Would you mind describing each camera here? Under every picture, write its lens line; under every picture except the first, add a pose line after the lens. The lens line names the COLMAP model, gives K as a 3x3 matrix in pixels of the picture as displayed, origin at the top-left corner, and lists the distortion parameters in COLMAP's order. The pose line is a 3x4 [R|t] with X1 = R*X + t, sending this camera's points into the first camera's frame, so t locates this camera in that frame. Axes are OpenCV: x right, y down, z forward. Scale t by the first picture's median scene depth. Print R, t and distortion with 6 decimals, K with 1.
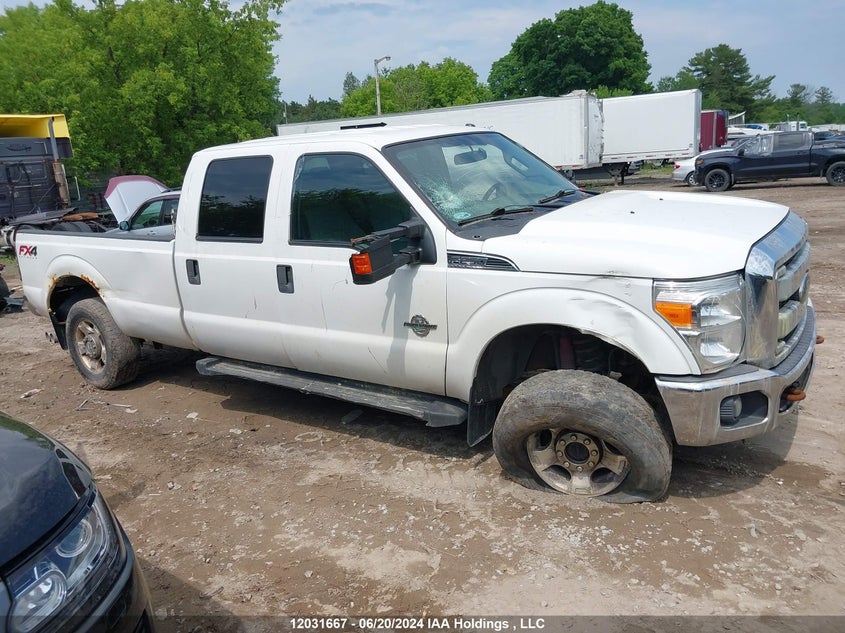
lens RADIAL K [[629.1, 0, 422.5], [0, 629.1, 316.5], [0, 0, 1]] dist [0.044535, -0.090770]
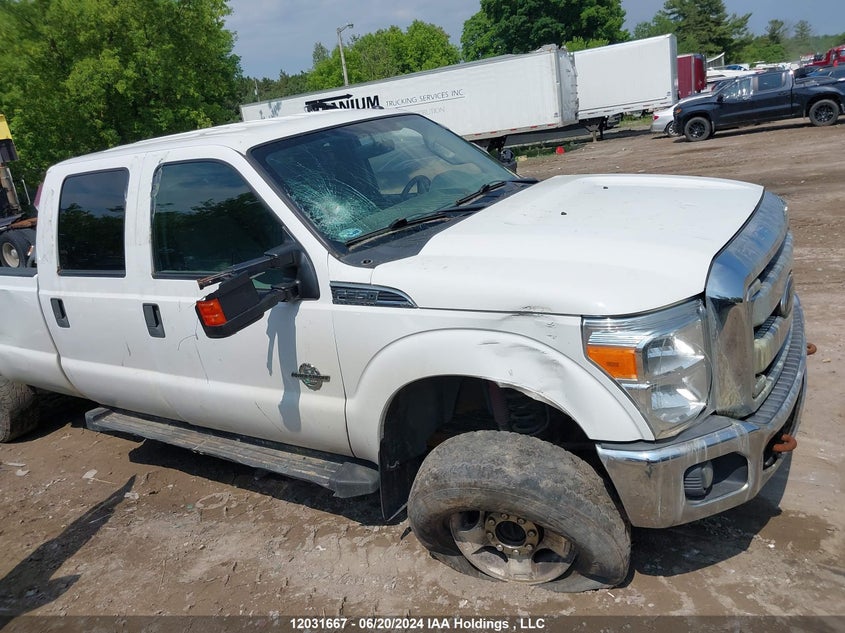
lens RADIAL K [[640.8, 0, 422.5], [0, 640.8, 316.5], [0, 0, 1]] dist [0.031324, -0.063327]
pose [[0.996447, -0.083033, 0.014070, 0.129697], [0.082364, 0.995682, 0.042823, -0.081986], [-0.017565, -0.041512, 0.998984, 0.195403]]
